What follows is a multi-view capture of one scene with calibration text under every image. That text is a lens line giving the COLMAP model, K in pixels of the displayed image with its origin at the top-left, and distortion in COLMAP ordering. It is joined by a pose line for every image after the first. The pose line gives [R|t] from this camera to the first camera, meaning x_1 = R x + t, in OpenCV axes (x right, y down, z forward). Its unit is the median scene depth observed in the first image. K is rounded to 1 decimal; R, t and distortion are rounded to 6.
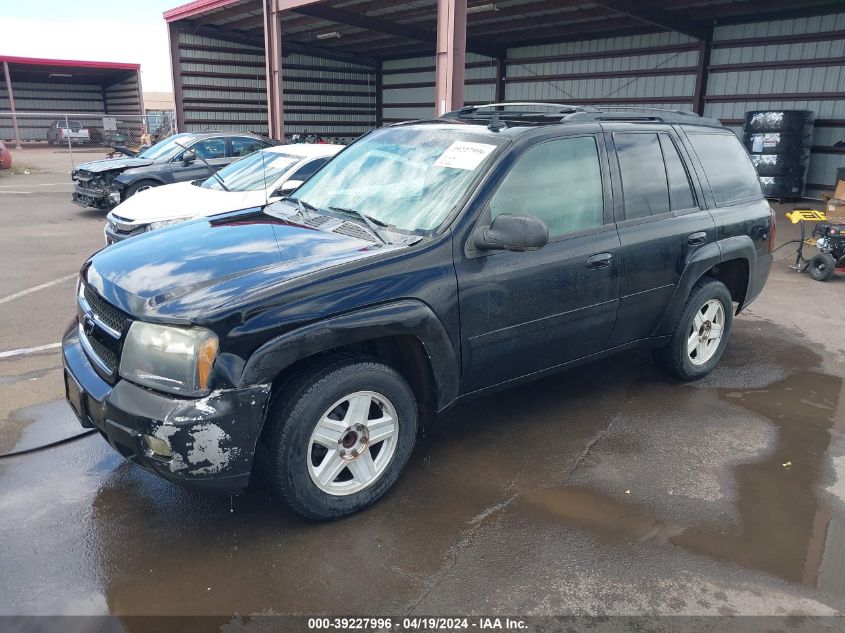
lens RADIAL K [[684.0, 0, 422.5], [0, 684.0, 316.5], [0, 0, 1]] dist [-0.002502, 0.002874]
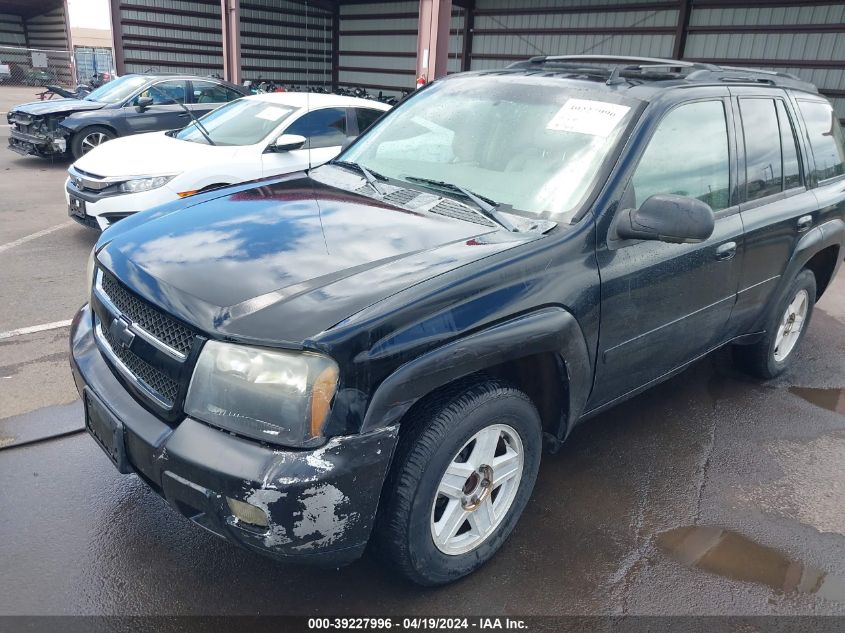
lens RADIAL K [[684.0, 0, 422.5], [0, 684.0, 316.5], [0, 0, 1]] dist [-0.002502, 0.002874]
pose [[0.995531, 0.010360, 0.093865, -0.173202], [-0.016308, 0.997891, 0.062829, -0.043069], [-0.093016, -0.064079, 0.993600, 0.173719]]
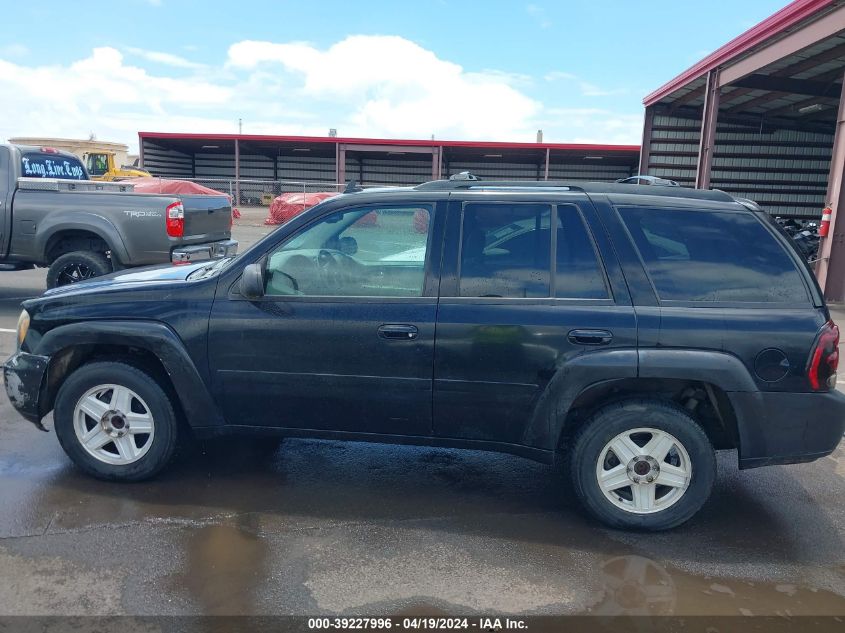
lens RADIAL K [[684.0, 0, 422.5], [0, 684.0, 316.5], [0, 0, 1]] dist [-0.002502, 0.002874]
pose [[0.697168, 0.143138, -0.702473, 0.849822], [-0.219824, 0.975346, -0.019424, -0.083176], [0.682374, 0.167962, 0.711445, 0.321524]]
